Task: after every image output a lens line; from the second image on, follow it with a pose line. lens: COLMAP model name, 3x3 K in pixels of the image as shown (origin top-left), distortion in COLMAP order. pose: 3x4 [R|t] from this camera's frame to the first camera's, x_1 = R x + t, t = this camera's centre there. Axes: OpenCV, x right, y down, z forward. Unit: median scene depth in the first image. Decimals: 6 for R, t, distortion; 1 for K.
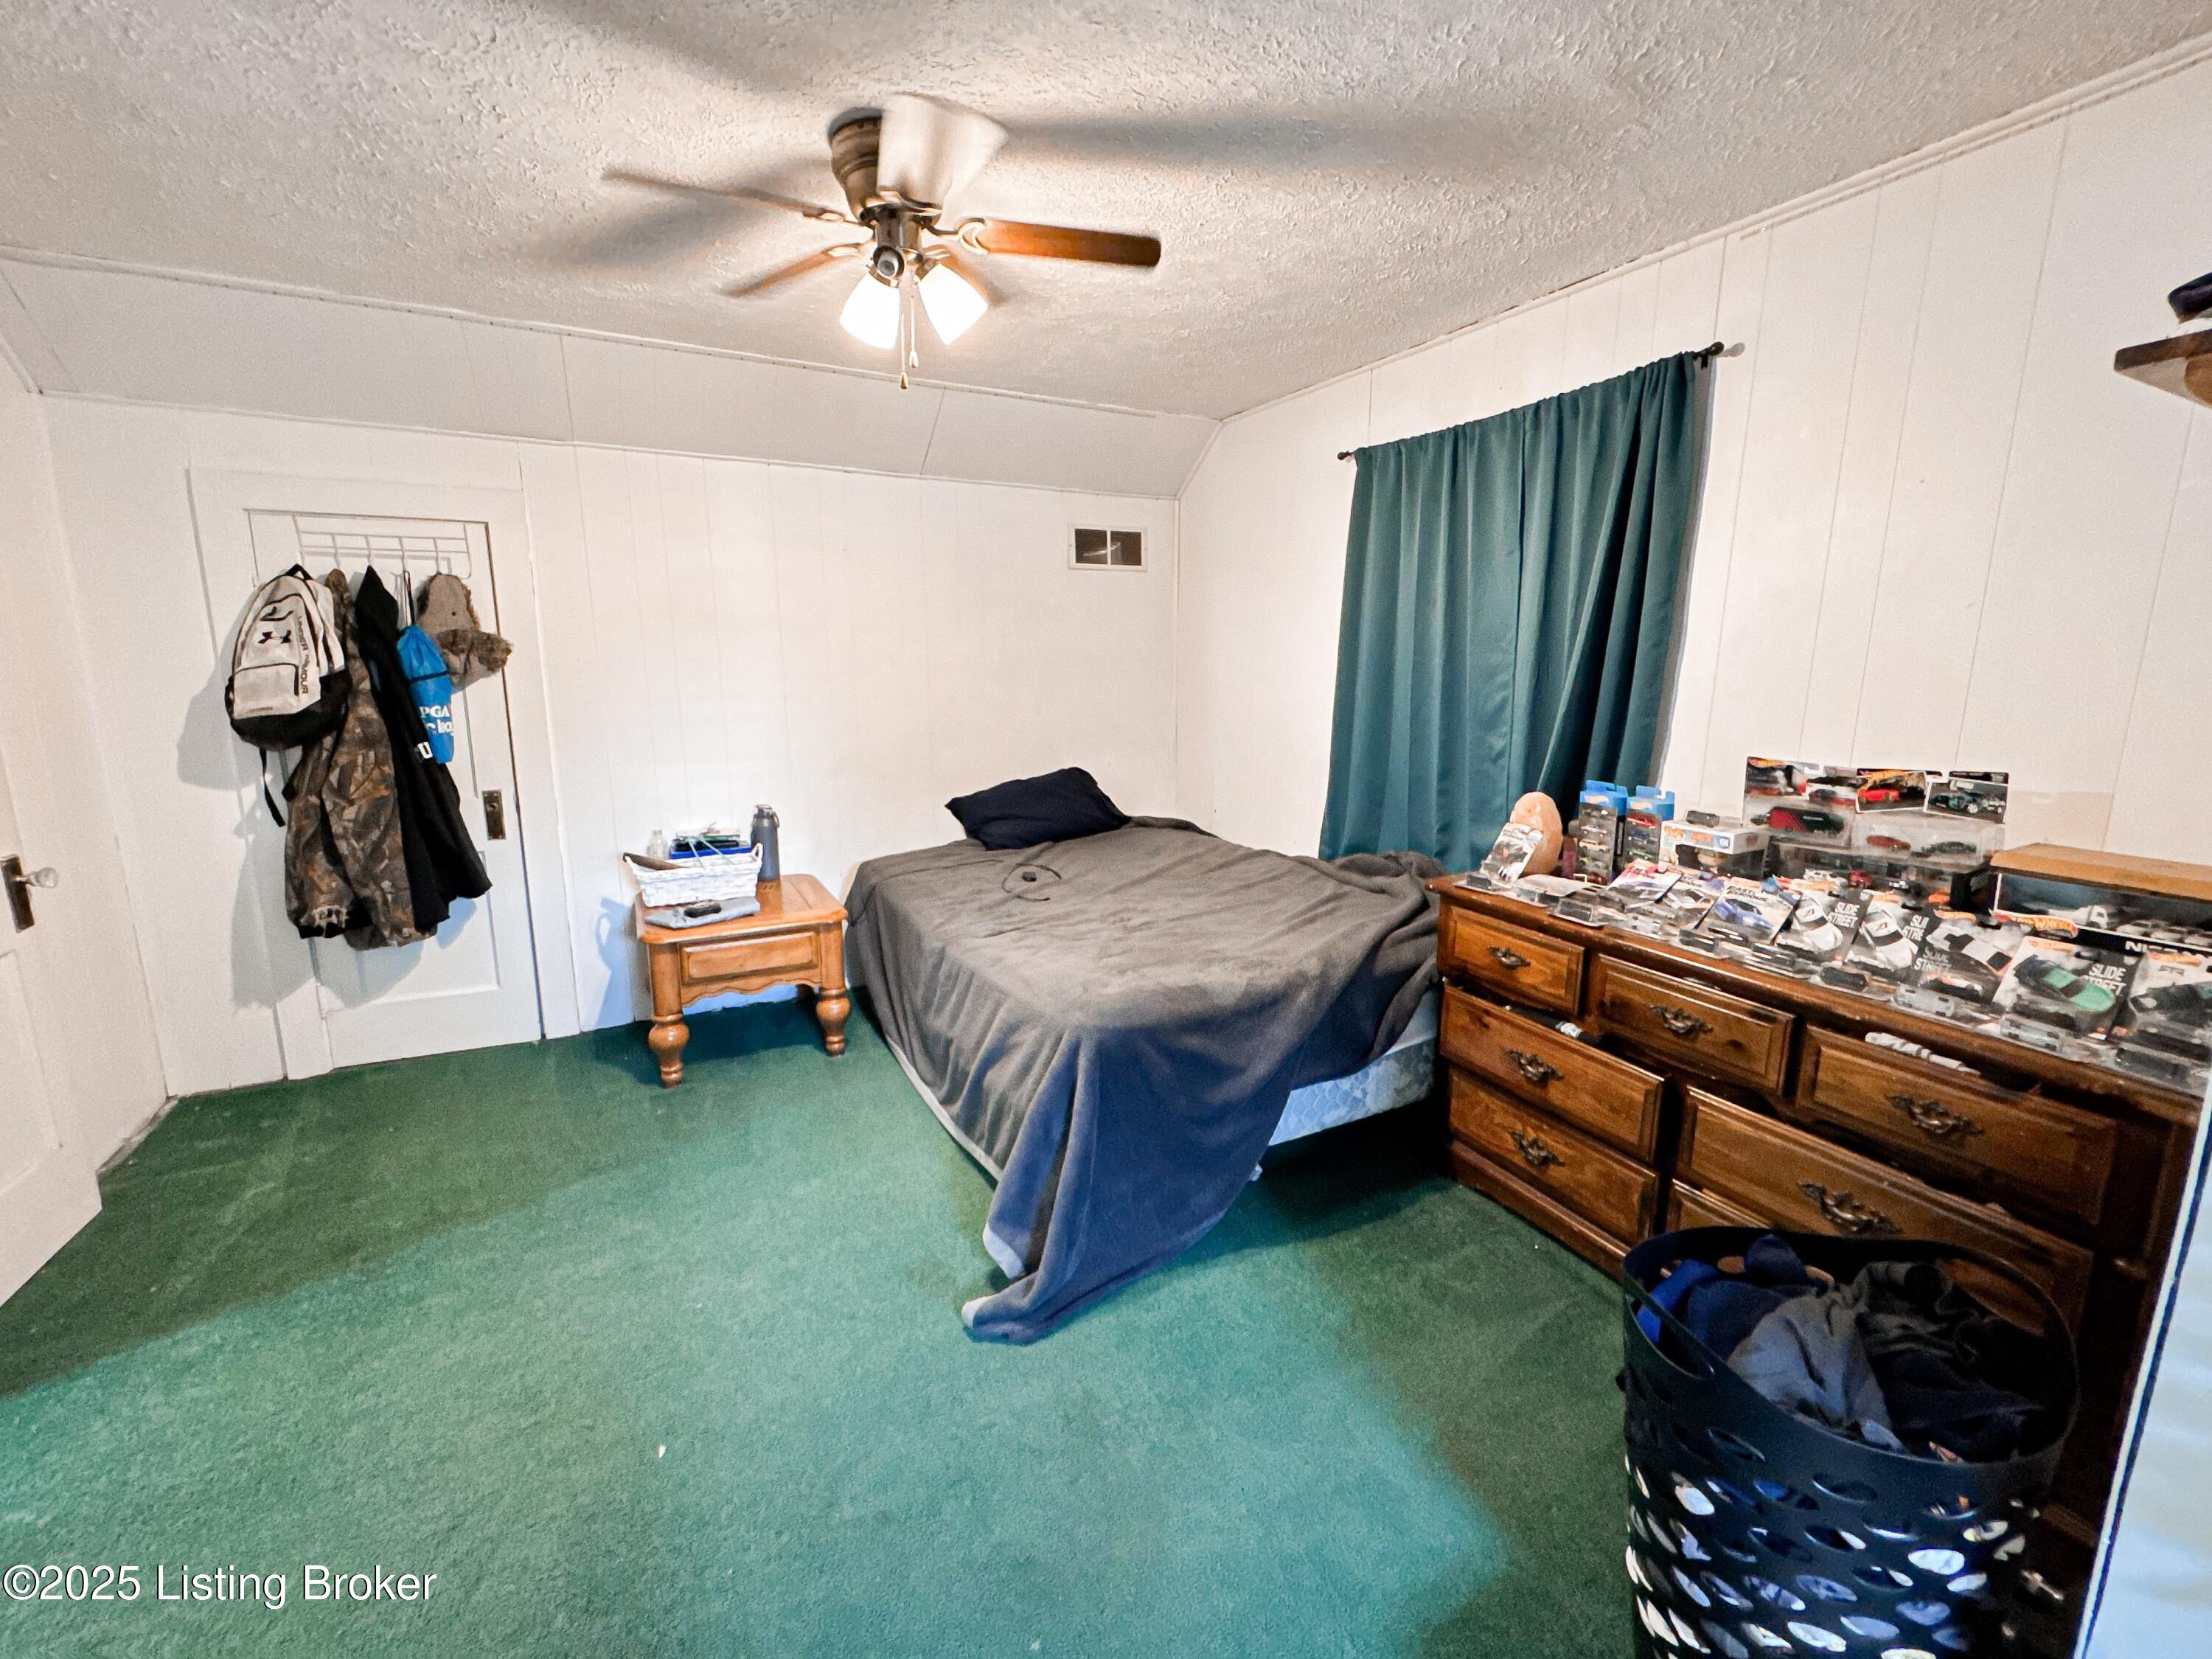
lens RADIAL K [[893.0, 0, 1110.2], [0, 893.0, 822.1], [0, 0, 1]] dist [-0.001292, 0.000613]
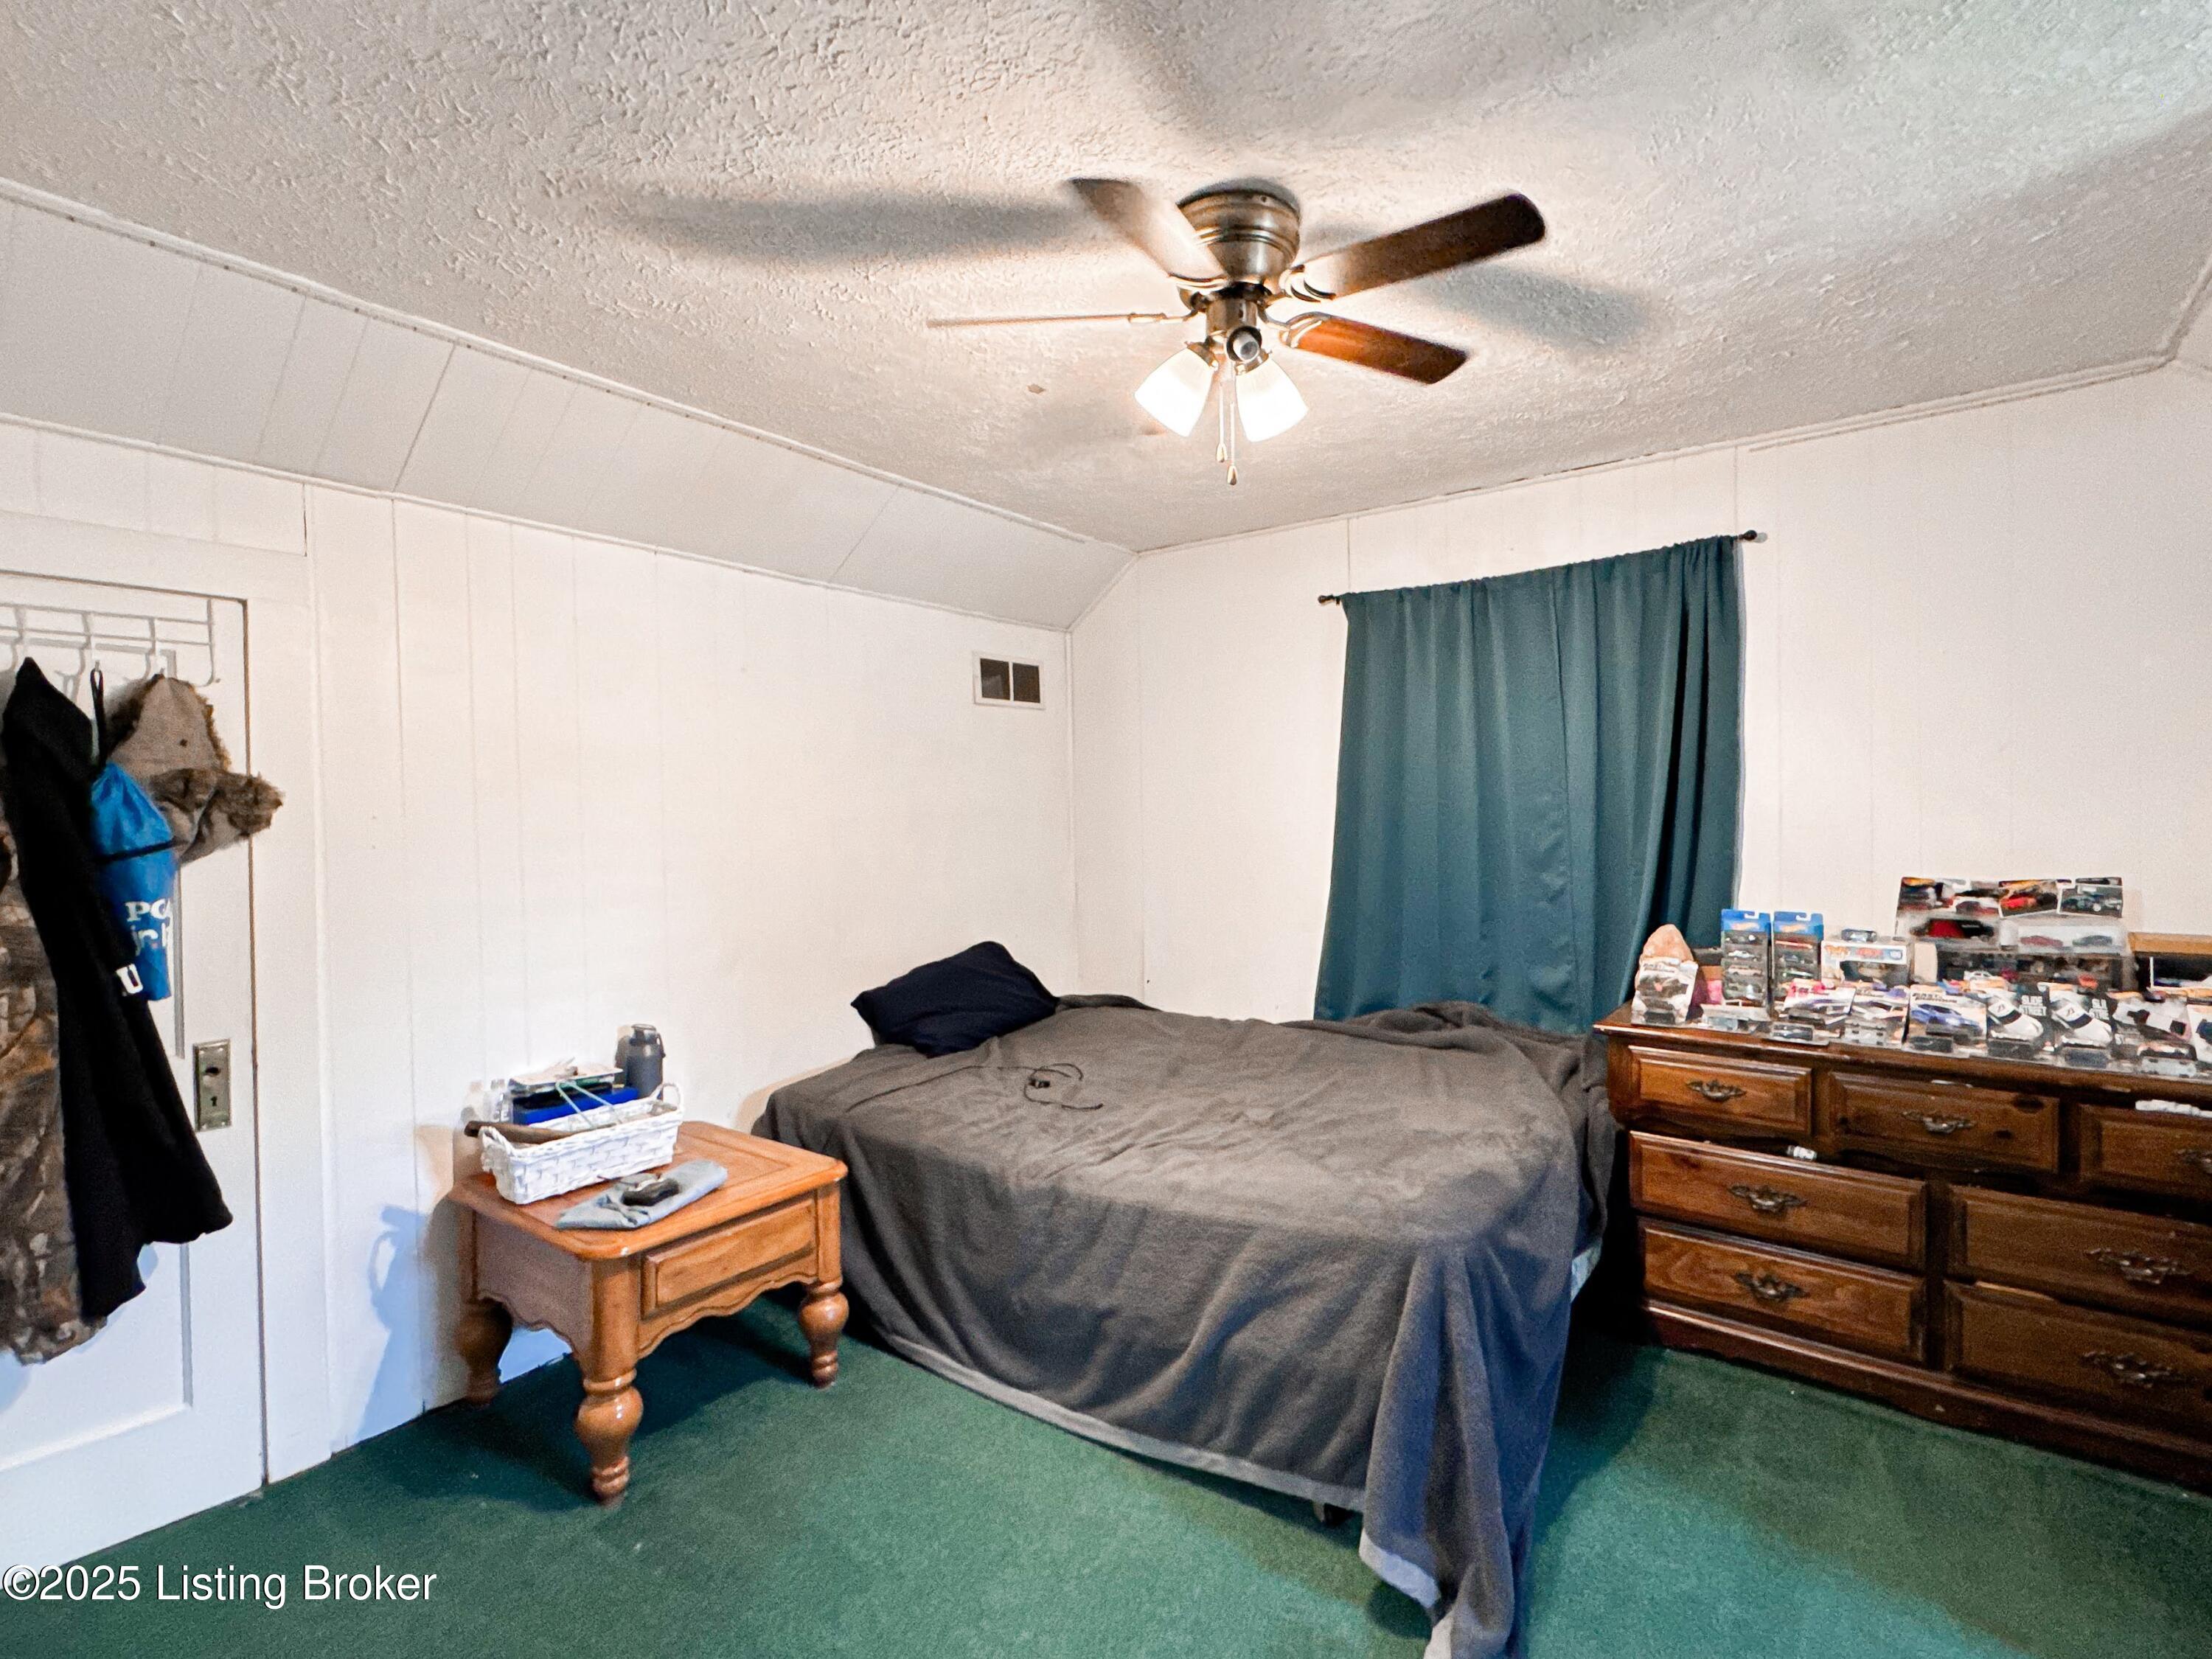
lens RADIAL K [[1026.5, 0, 1105.4], [0, 1026.5, 828.7], [0, 0, 1]] dist [0.000152, -0.001681]
pose [[0.904933, -0.021268, 0.425022, -0.493086], [0.092419, 0.984735, -0.147499, -0.022706], [-0.415397, 0.172757, 0.893085, 0.158826]]
